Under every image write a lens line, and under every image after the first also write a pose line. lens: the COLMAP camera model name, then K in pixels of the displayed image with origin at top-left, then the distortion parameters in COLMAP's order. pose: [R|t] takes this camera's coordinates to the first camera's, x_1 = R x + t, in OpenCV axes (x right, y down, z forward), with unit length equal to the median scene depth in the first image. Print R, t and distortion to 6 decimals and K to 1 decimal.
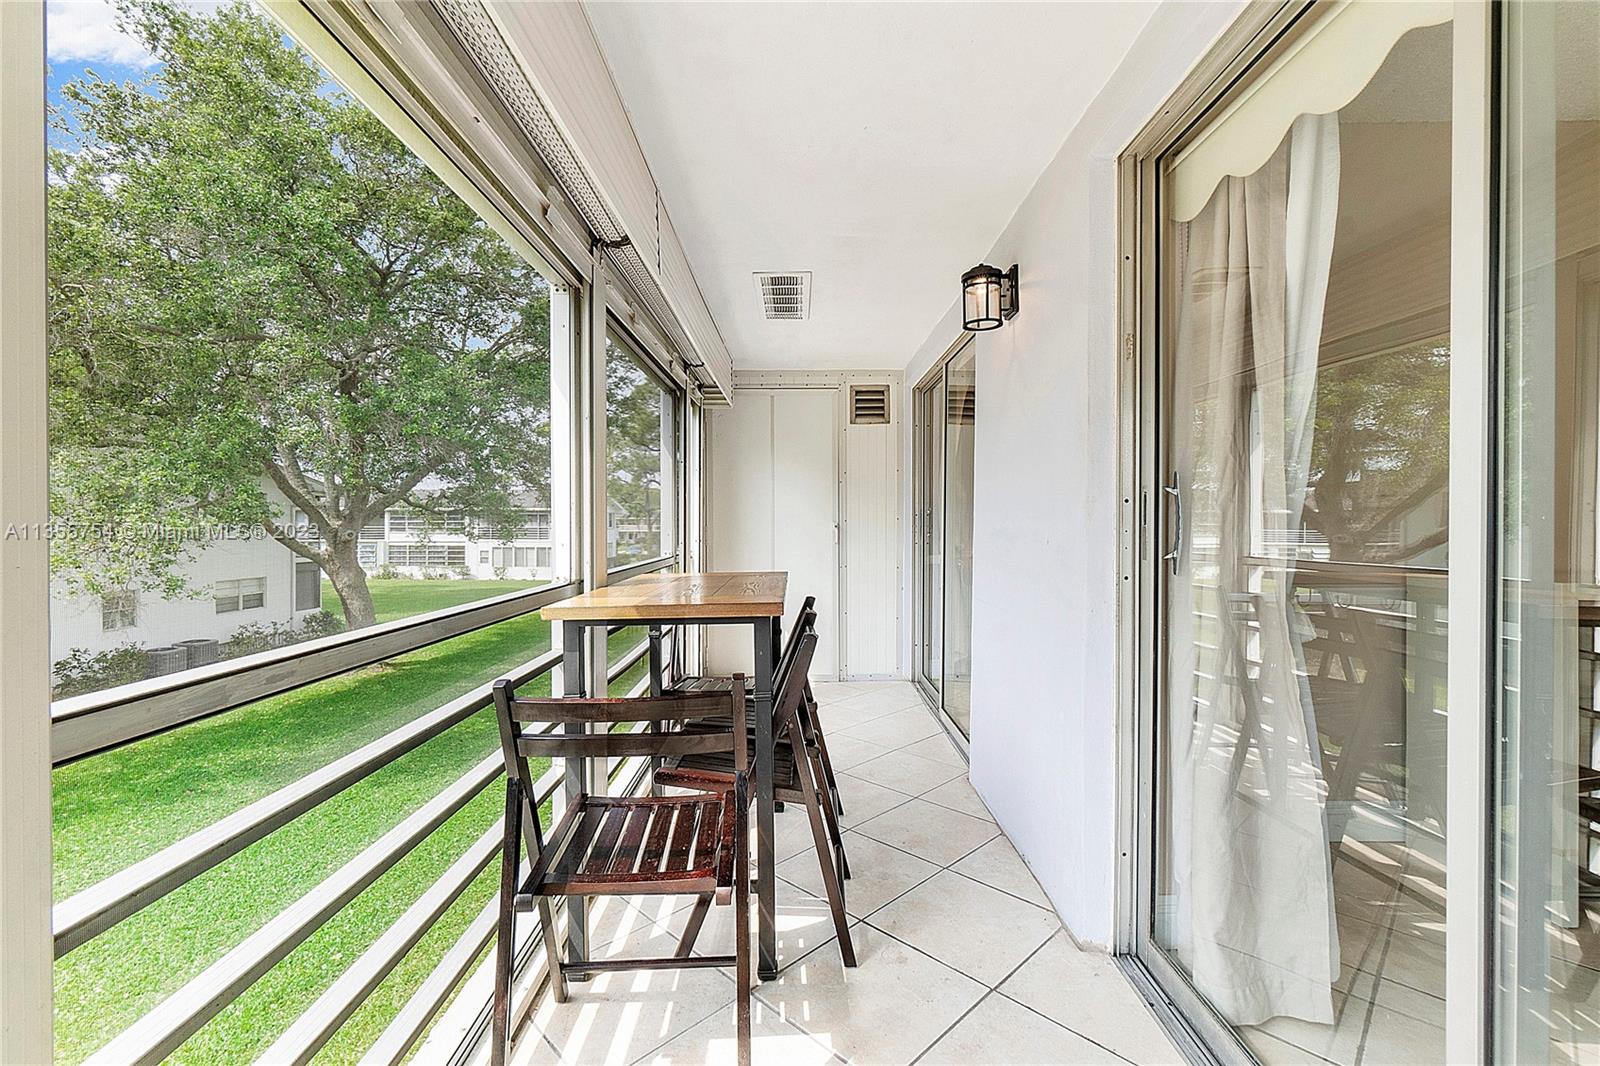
lens RADIAL K [[700.3, 0, 793.4], [0, 700.3, 528.8], [0, 0, 1]] dist [-0.003134, 0.000757]
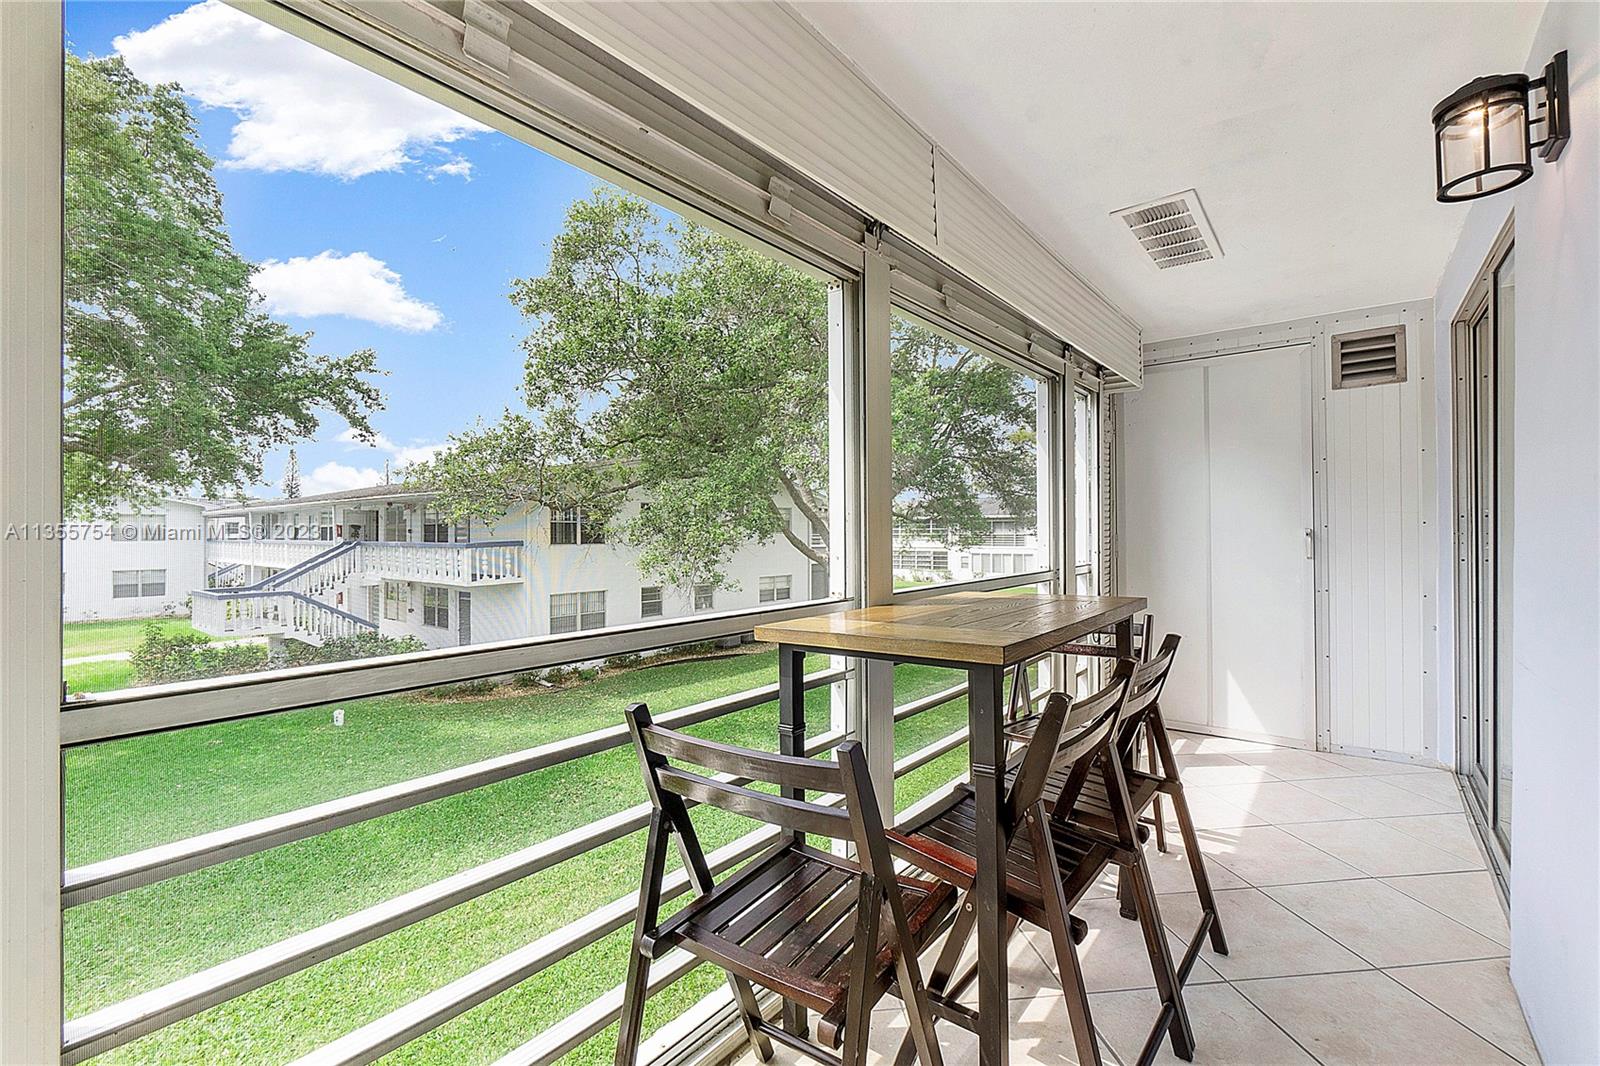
lens RADIAL K [[700.3, 0, 793.4], [0, 700.3, 528.8], [0, 0, 1]] dist [-0.003134, 0.000757]
pose [[0.779855, -0.007364, -0.625917, 0.097950], [0.001784, 0.999953, -0.009542, -0.003511], [0.625958, 0.006325, 0.779831, 0.109321]]
